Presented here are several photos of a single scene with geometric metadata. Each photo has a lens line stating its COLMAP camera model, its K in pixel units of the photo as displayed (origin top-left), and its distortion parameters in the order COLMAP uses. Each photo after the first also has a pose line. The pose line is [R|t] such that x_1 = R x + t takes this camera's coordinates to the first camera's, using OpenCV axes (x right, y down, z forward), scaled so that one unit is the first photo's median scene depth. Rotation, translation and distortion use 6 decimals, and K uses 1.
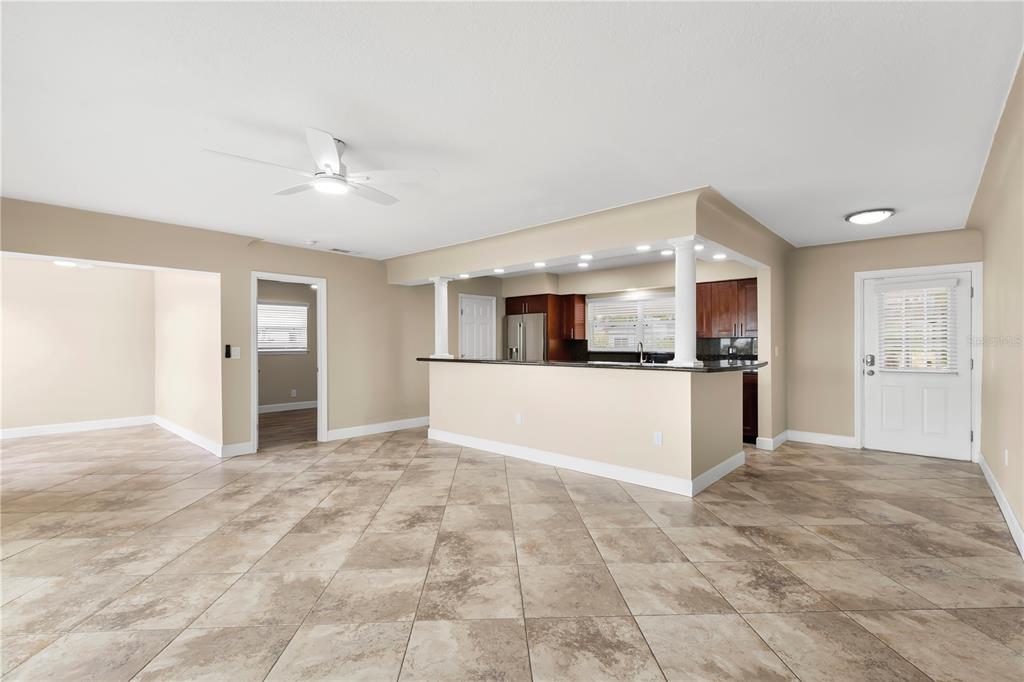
lens RADIAL K [[458.3, 0, 514.4], [0, 458.3, 341.9], [0, 0, 1]] dist [0.003850, -0.001196]
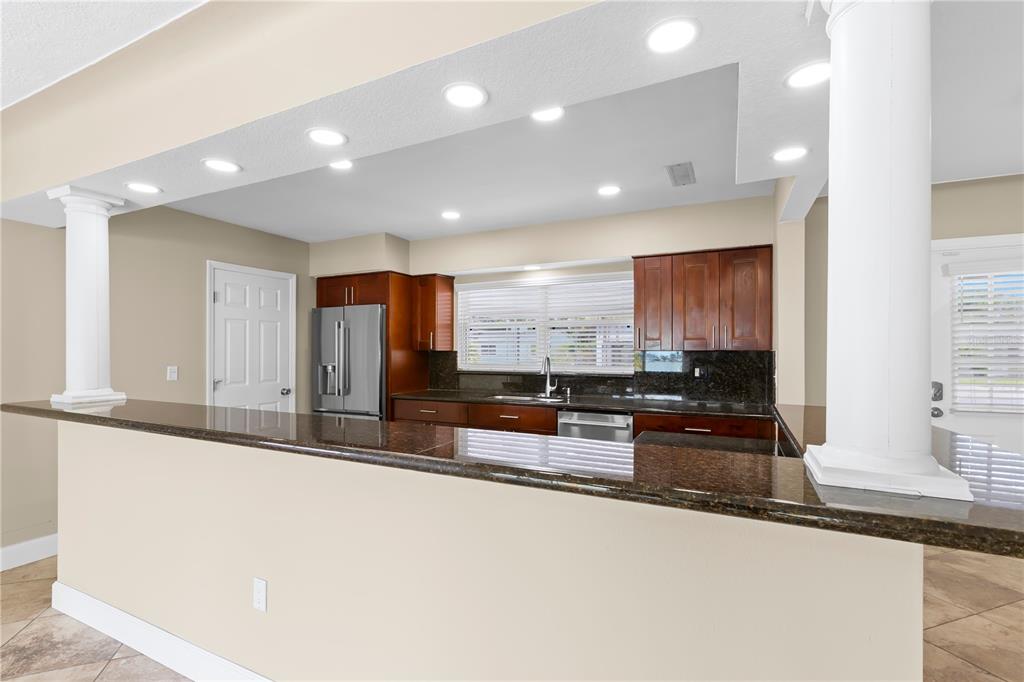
lens RADIAL K [[458.3, 0, 508.7], [0, 458.3, 343.6], [0, 0, 1]] dist [0.003850, -0.001196]
pose [[0.962065, -0.001123, 0.272818, 0.091187], [0.000004, 0.999992, 0.004103, -0.024754], [-0.272821, -0.003946, 0.962057, 0.608461]]
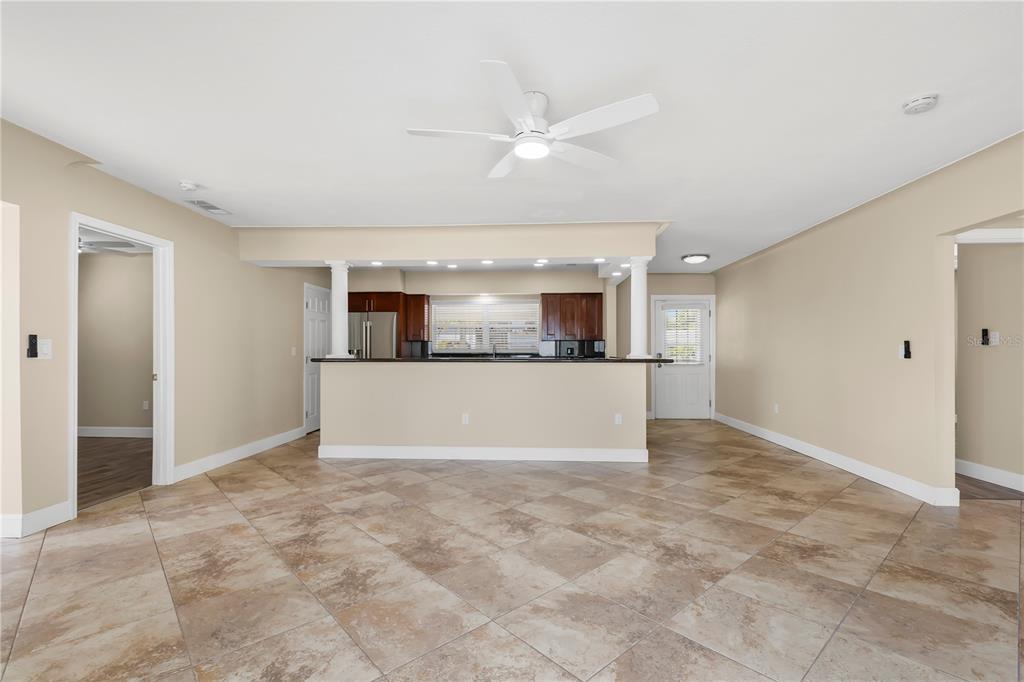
lens RADIAL K [[458.3, 0, 513.6], [0, 458.3, 348.0], [0, 0, 1]] dist [0.003850, -0.001196]
pose [[0.774470, 0.007032, 0.632572, -0.508405], [-0.004925, 0.999975, -0.005086, 0.022023], [-0.632592, 0.000824, 0.774485, 0.181617]]
